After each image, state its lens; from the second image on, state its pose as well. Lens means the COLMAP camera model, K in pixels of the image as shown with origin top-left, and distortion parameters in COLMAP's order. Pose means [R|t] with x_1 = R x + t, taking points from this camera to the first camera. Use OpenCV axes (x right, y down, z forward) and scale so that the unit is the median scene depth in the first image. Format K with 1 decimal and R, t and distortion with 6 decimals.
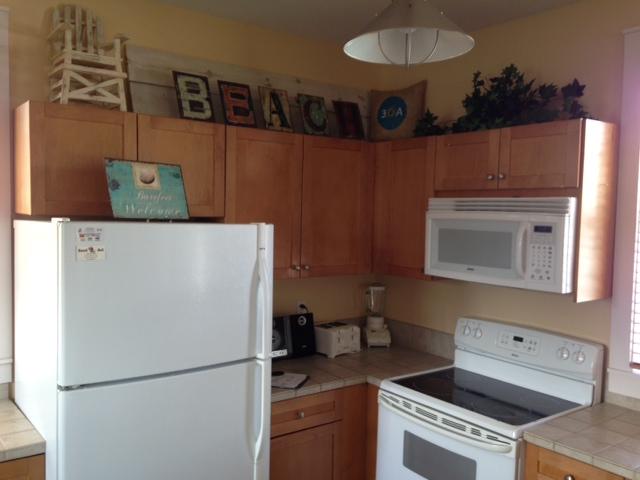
lens RADIAL K [[579.6, 0, 320.0], [0, 579.6, 240.0], [0, 0, 1]] dist [0.142444, -0.165818]
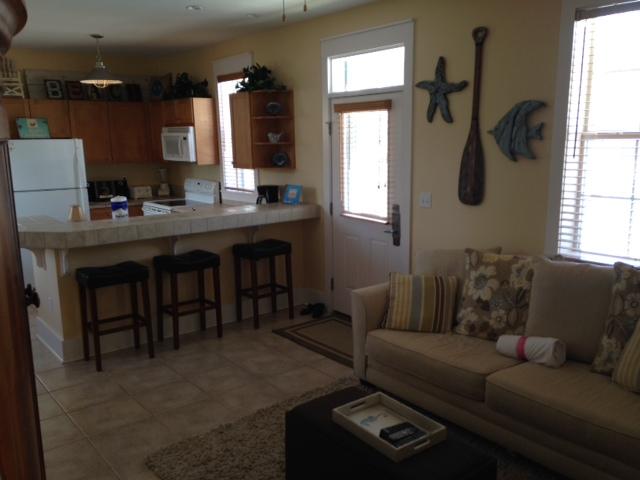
lens RADIAL K [[579.6, 0, 320.0], [0, 579.6, 240.0], [0, 0, 1]] dist [0.142444, -0.165818]
pose [[0.999179, -0.040277, 0.004368, 0.931296], [0.039412, 0.991331, 0.125341, 0.127526], [-0.009379, -0.125066, 0.992104, -1.697780]]
